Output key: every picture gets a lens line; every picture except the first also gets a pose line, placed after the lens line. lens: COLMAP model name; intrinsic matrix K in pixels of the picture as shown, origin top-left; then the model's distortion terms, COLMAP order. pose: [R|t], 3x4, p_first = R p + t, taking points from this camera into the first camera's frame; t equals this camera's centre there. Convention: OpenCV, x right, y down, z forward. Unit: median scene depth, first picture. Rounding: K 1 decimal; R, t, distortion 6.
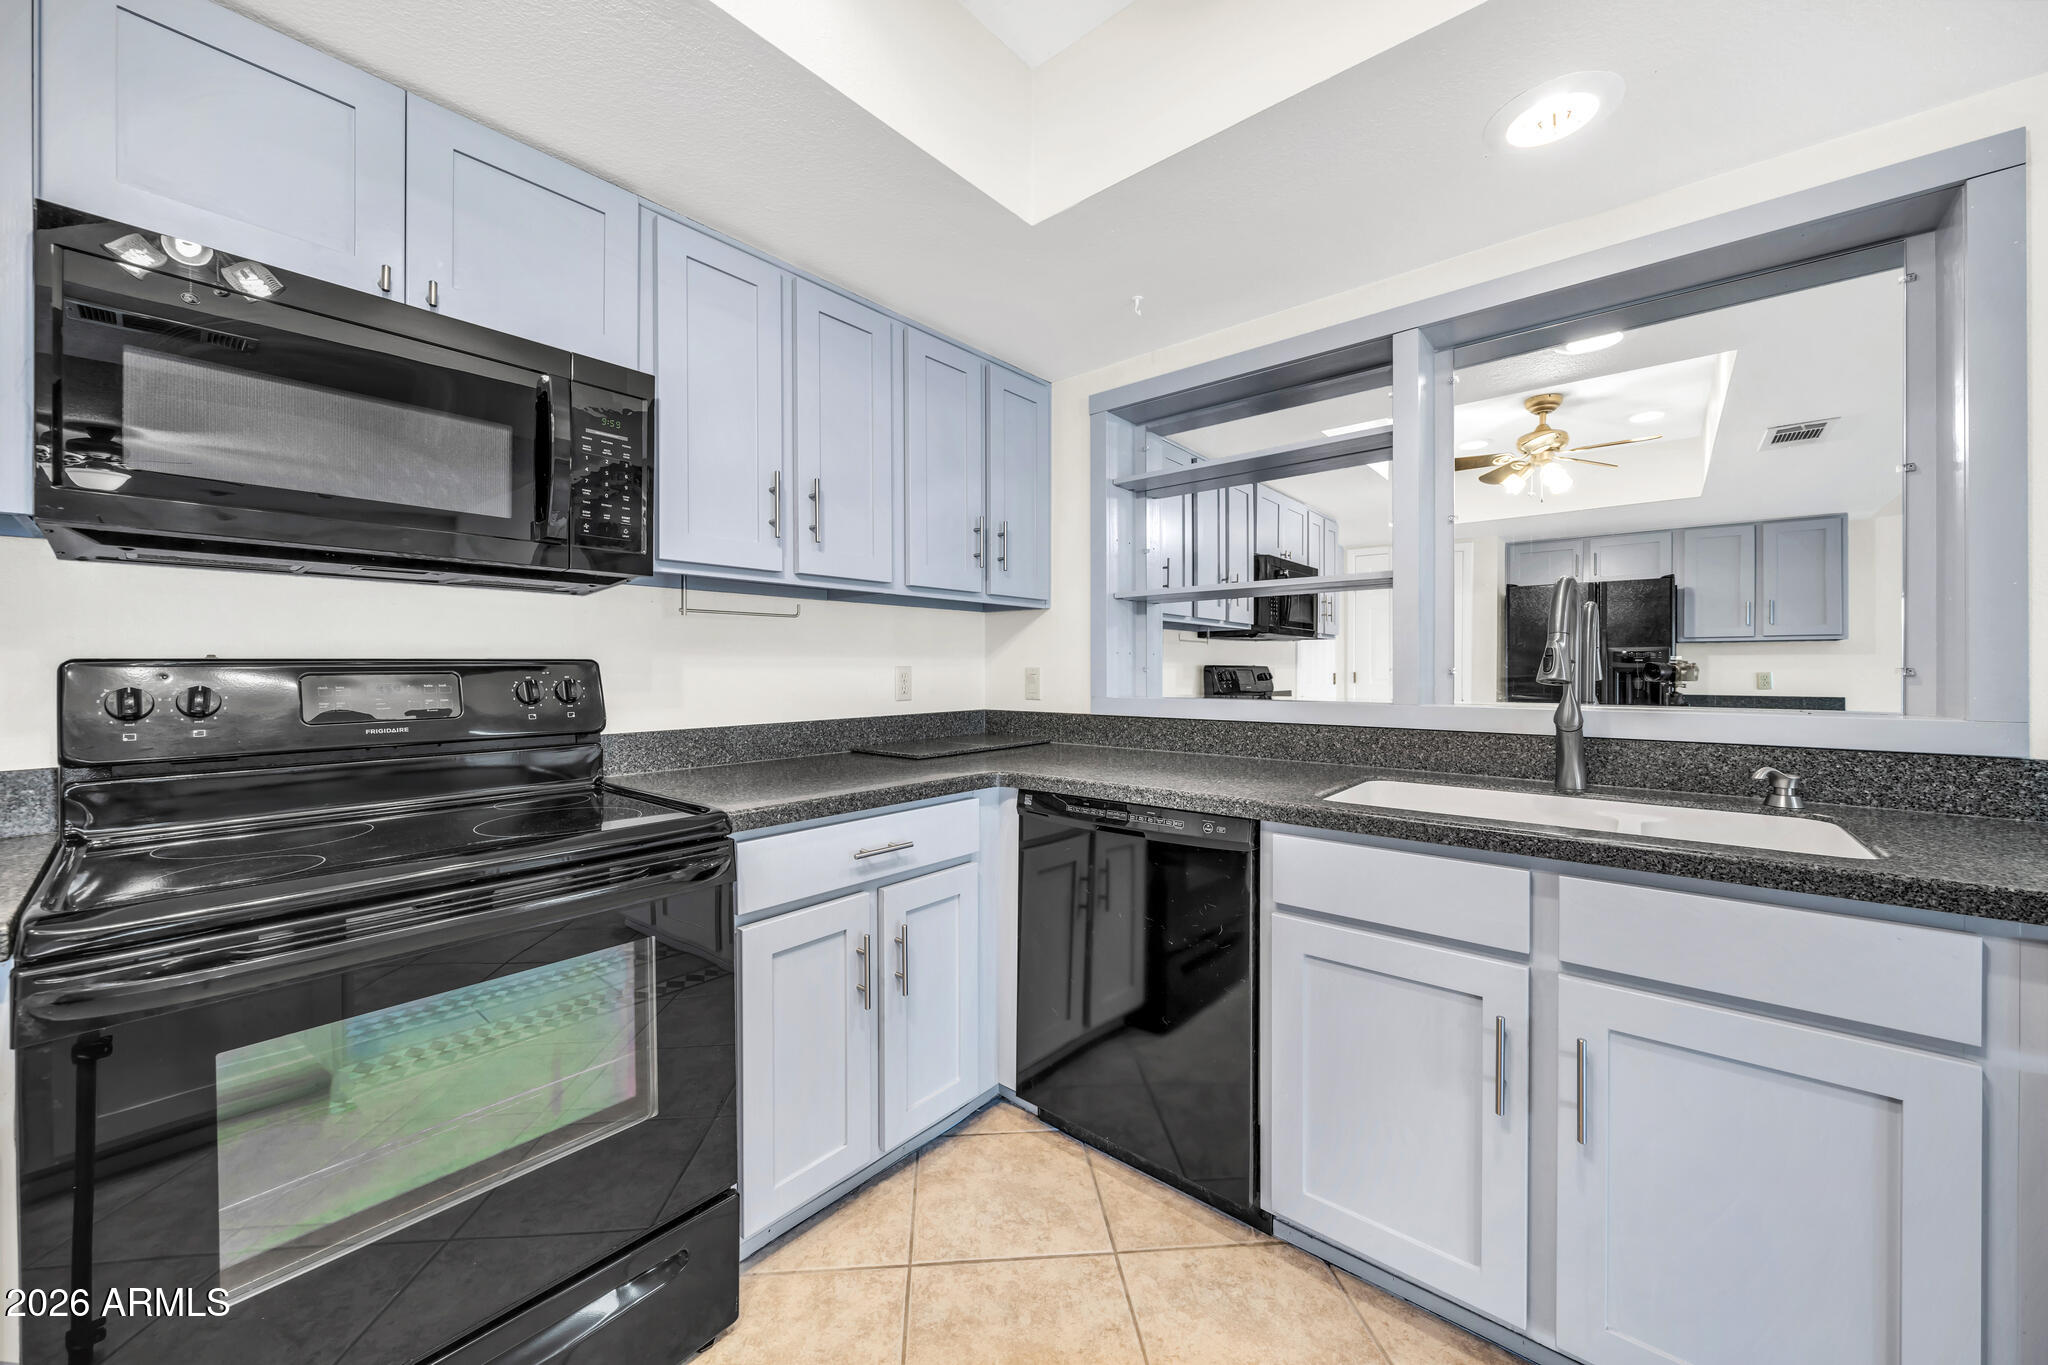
lens RADIAL K [[729.2, 0, 1066.4], [0, 729.2, 674.3], [0, 0, 1]] dist [-0.004181, -0.000138]
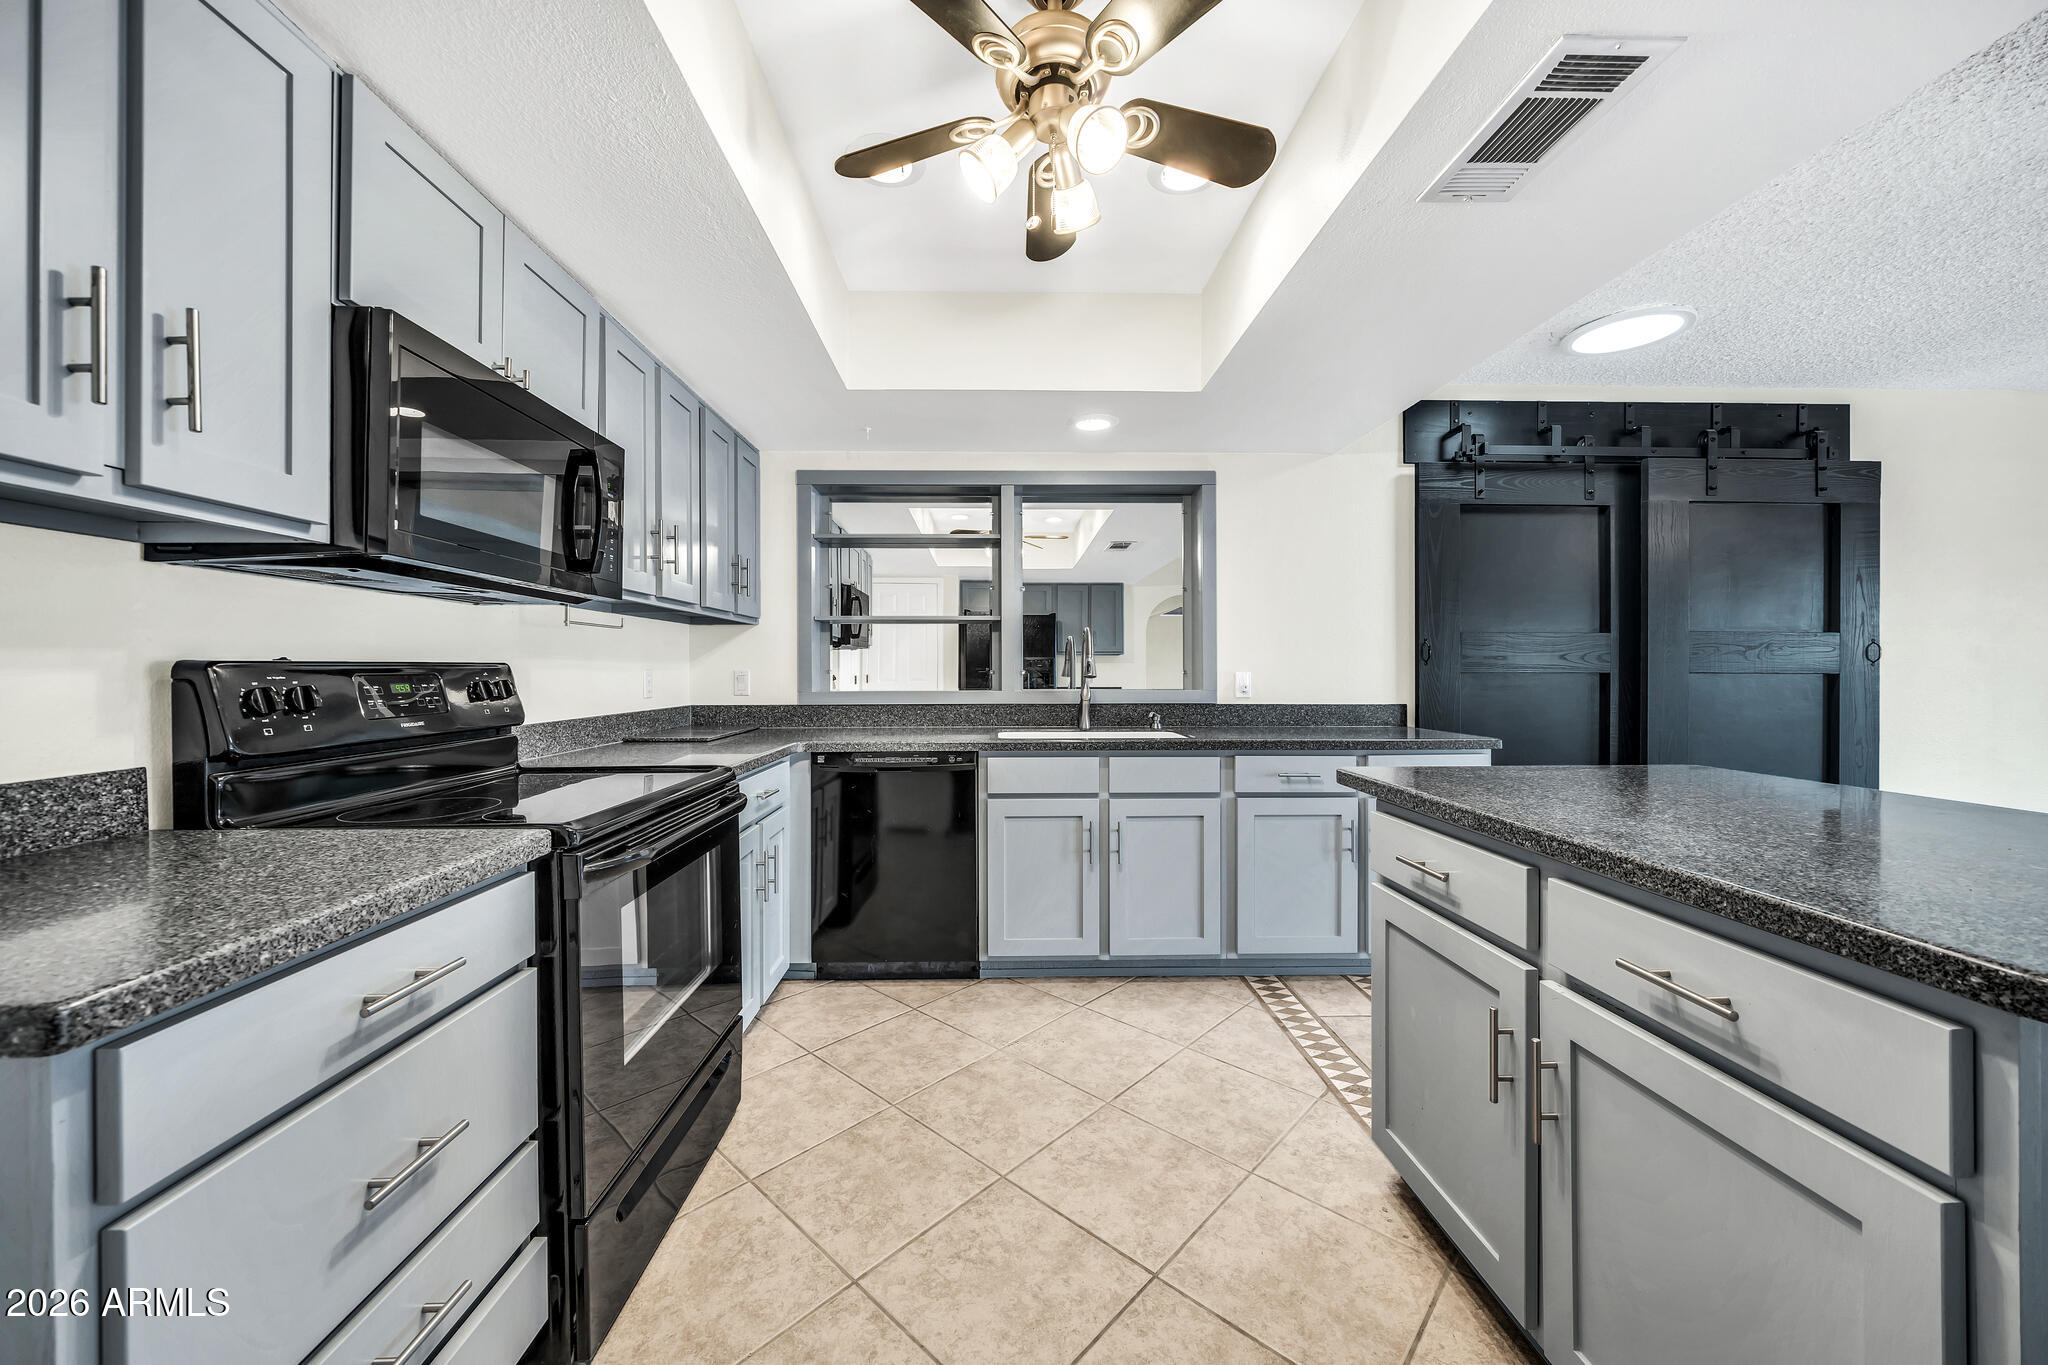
lens RADIAL K [[697.7, 0, 1048.8], [0, 697.7, 674.2], [0, 0, 1]] dist [-0.006012, -0.000021]
pose [[0.729472, -0.002519, 0.684006, -0.754295], [0.005657, 0.999981, -0.002350, 0.005421], [-0.683987, 0.005584, 0.729473, -0.390540]]
